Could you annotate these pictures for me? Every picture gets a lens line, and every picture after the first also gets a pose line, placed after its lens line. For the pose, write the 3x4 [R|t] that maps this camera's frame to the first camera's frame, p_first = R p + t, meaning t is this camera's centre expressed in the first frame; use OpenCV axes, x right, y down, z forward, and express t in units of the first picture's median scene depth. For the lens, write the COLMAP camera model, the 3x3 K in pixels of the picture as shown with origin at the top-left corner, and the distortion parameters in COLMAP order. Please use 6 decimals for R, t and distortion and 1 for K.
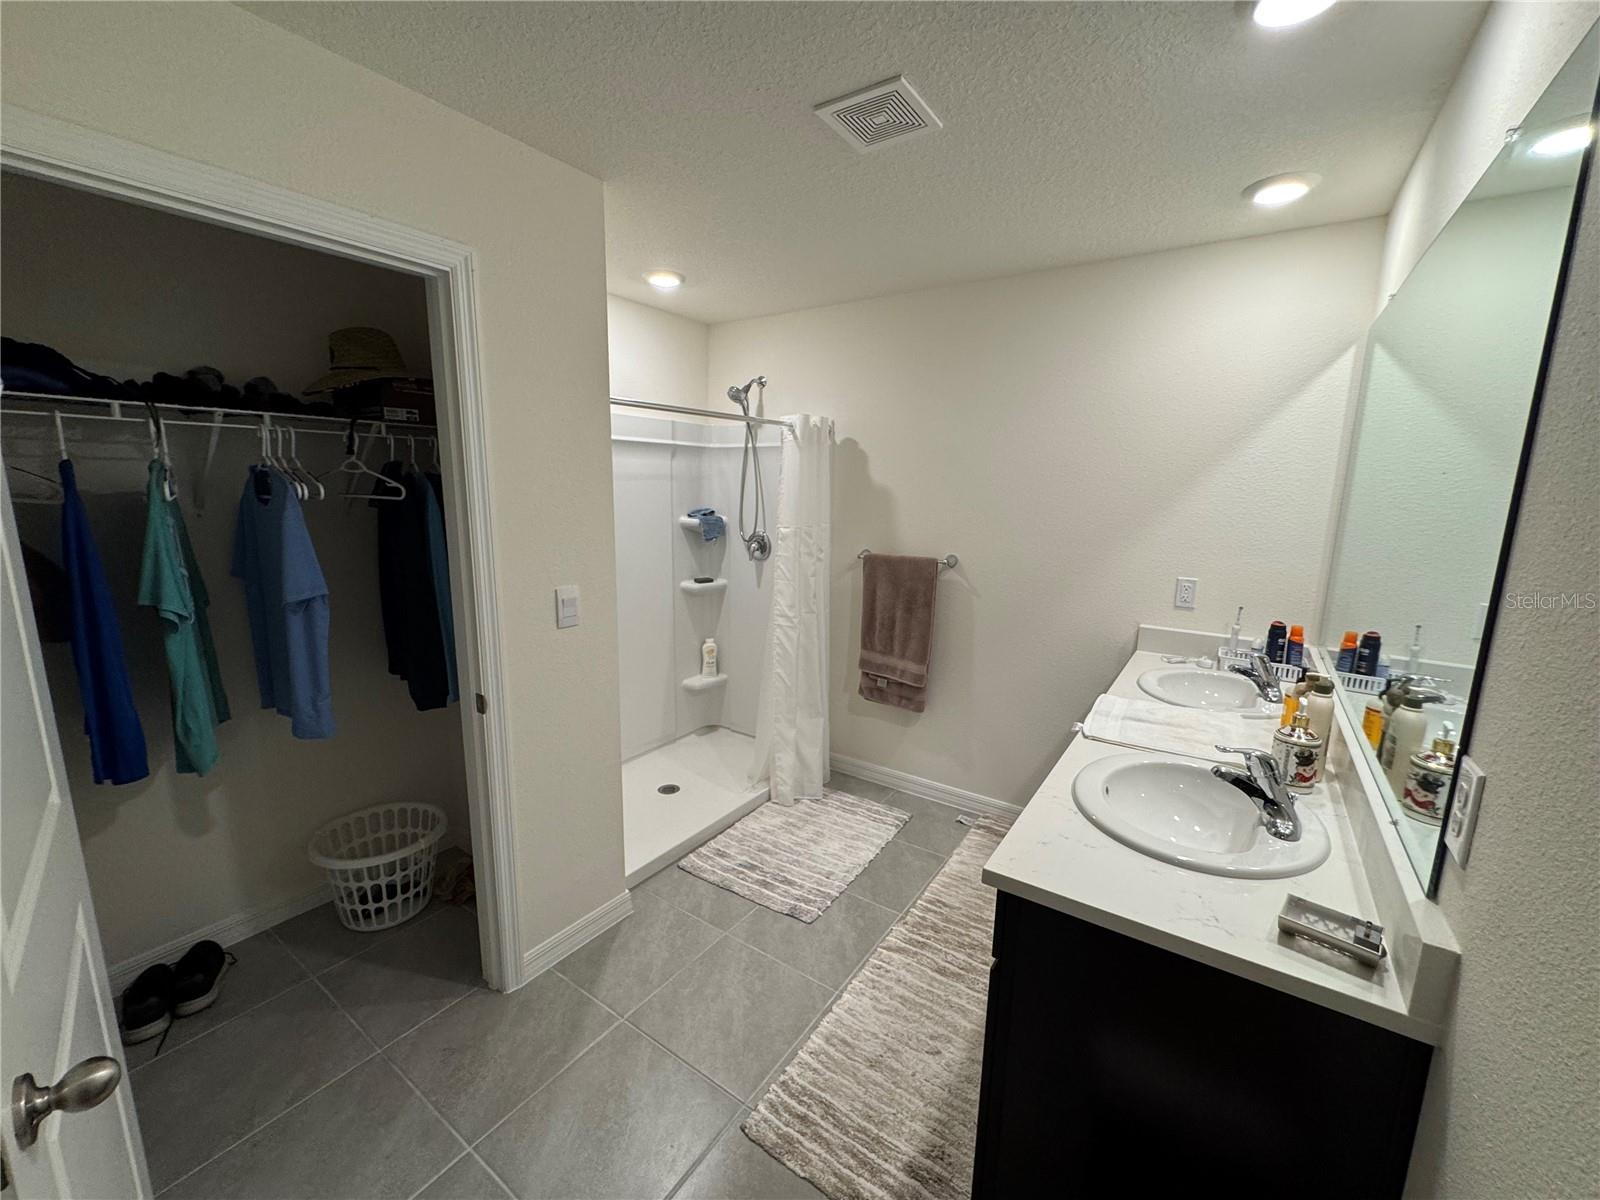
lens RADIAL K [[645.2, 0, 796.1], [0, 645.2, 599.1], [0, 0, 1]] dist [-0.010964, 0.003239]
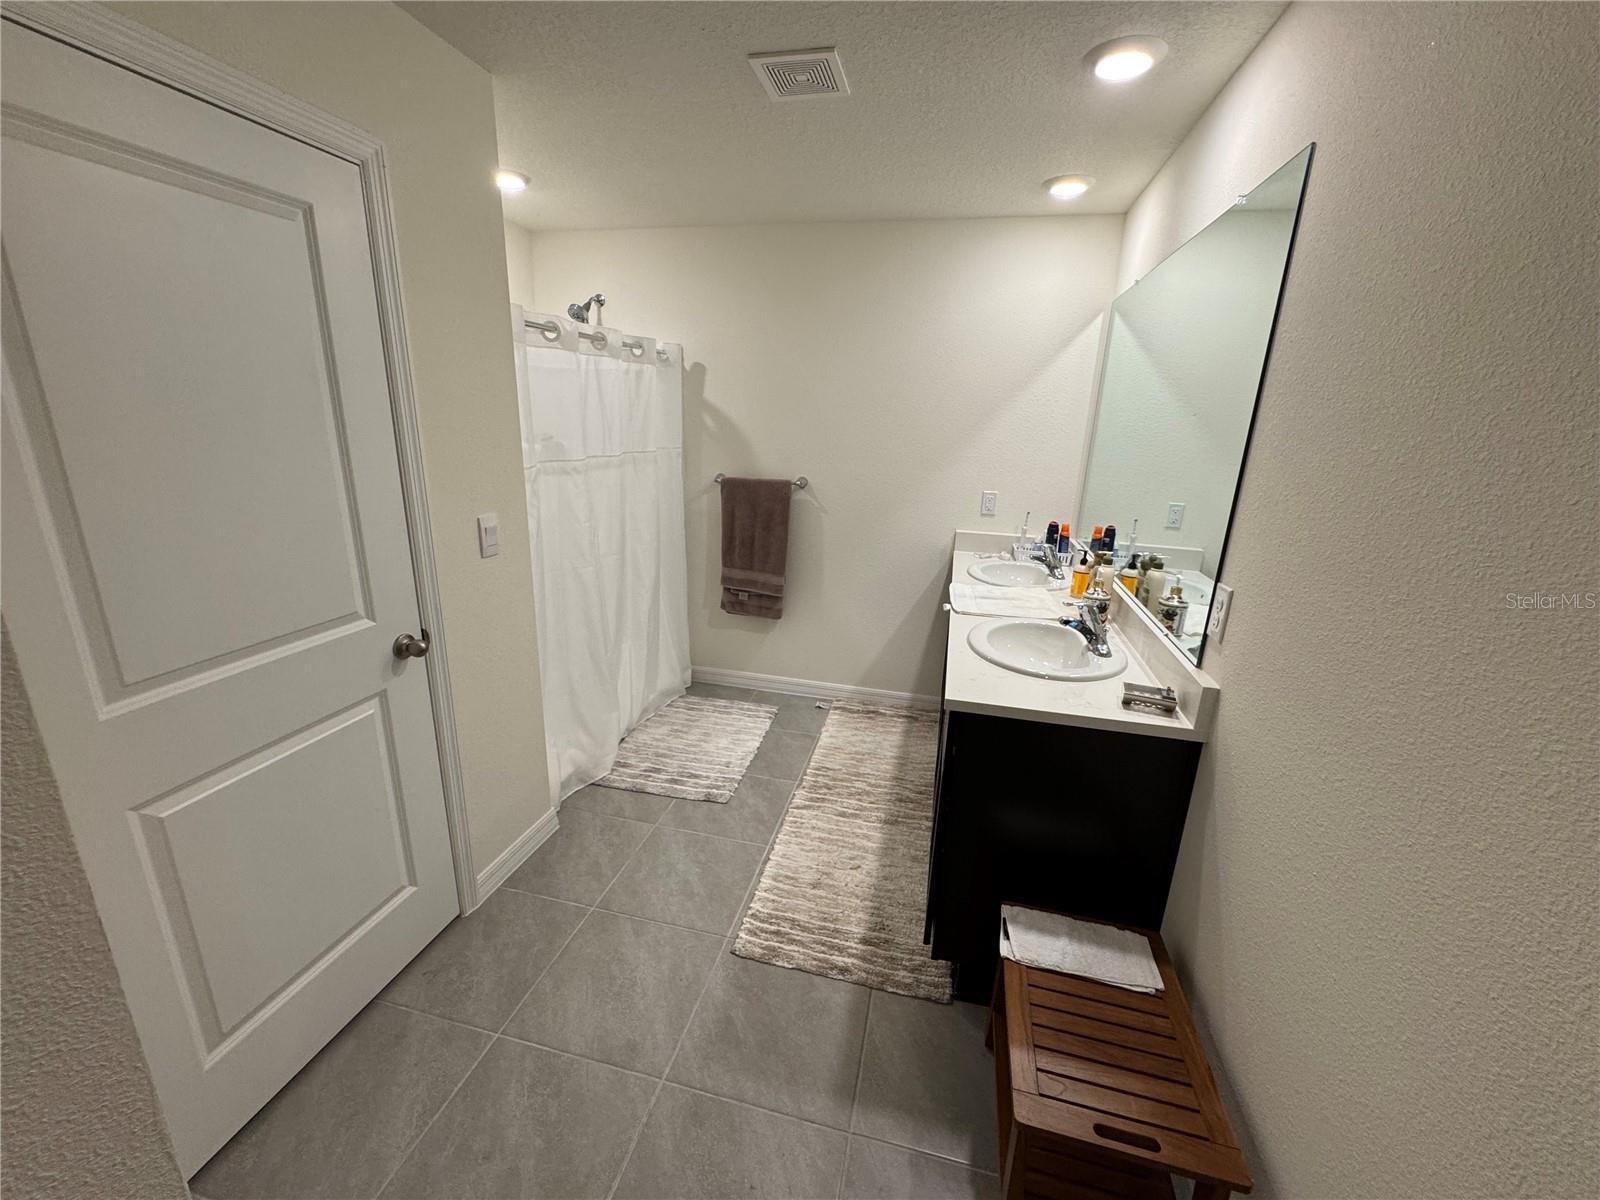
lens RADIAL K [[645.2, 0, 799.6], [0, 645.2, 600.6], [0, 0, 1]] dist [-0.010964, 0.003239]
pose [[0.933632, -0.084846, 0.348040, -0.262042], [0.044447, 0.991476, 0.122475, 0.011373], [-0.355465, -0.098877, 0.929445, -0.094624]]
